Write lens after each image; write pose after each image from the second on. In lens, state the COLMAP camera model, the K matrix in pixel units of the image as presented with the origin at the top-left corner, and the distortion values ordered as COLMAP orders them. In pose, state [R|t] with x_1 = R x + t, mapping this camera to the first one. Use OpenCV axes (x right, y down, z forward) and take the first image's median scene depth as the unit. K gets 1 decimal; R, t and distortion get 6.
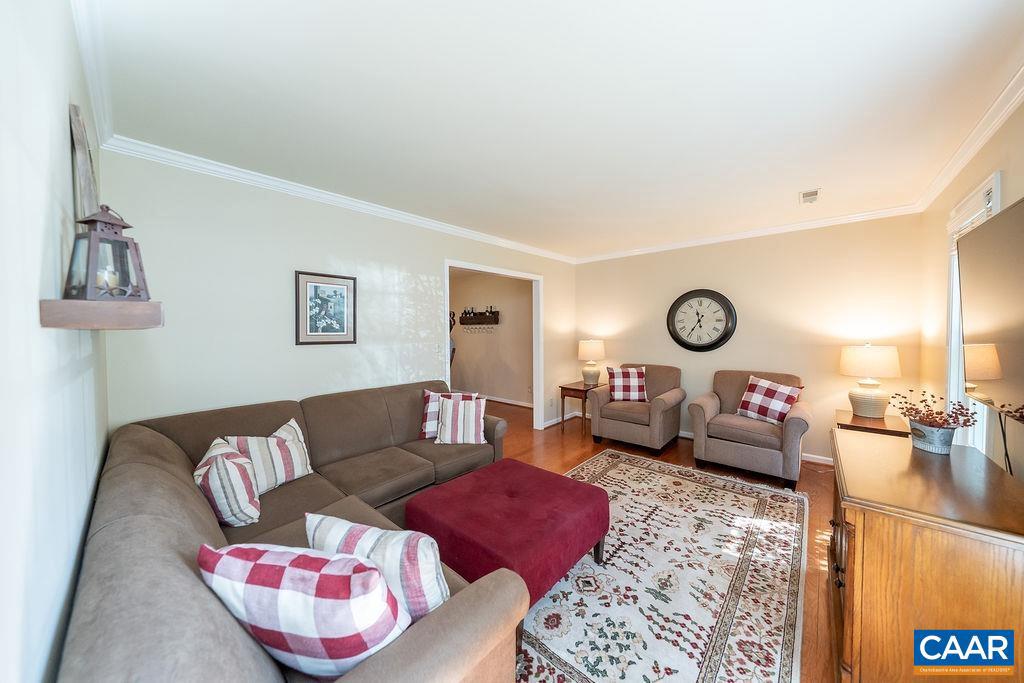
lens RADIAL K [[347.5, 0, 519.6], [0, 347.5, 336.4], [0, 0, 1]] dist [-0.002656, 0.000569]
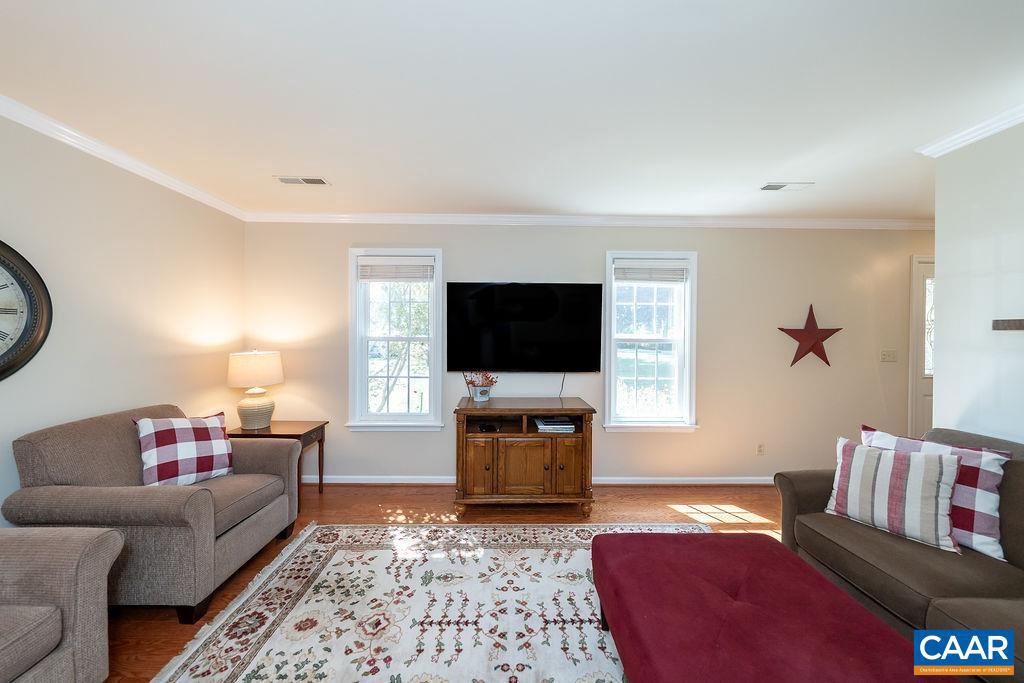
lens RADIAL K [[347.5, 0, 510.4], [0, 347.5, 338.1], [0, 0, 1]] dist [-0.002656, 0.000569]
pose [[-0.661186, -0.001717, 0.750220, -0.173827], [0.016229, 0.999731, 0.016591, -0.017754], [-0.750047, 0.023145, -0.660980, 1.324308]]
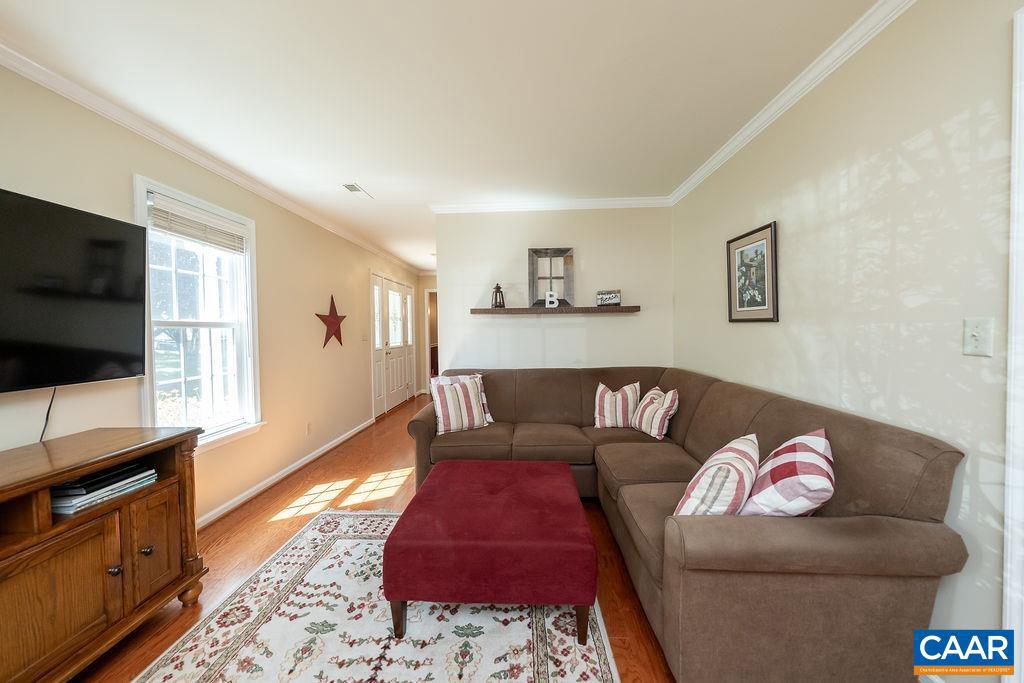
lens RADIAL K [[347.5, 0, 506.1], [0, 347.5, 339.2], [0, 0, 1]] dist [-0.002656, 0.000569]
pose [[-0.792591, 0.035943, -0.608693, 0.367369], [0.006100, 0.998679, 0.051029, 0.018297], [0.609723, 0.036732, -0.791763, 1.319812]]
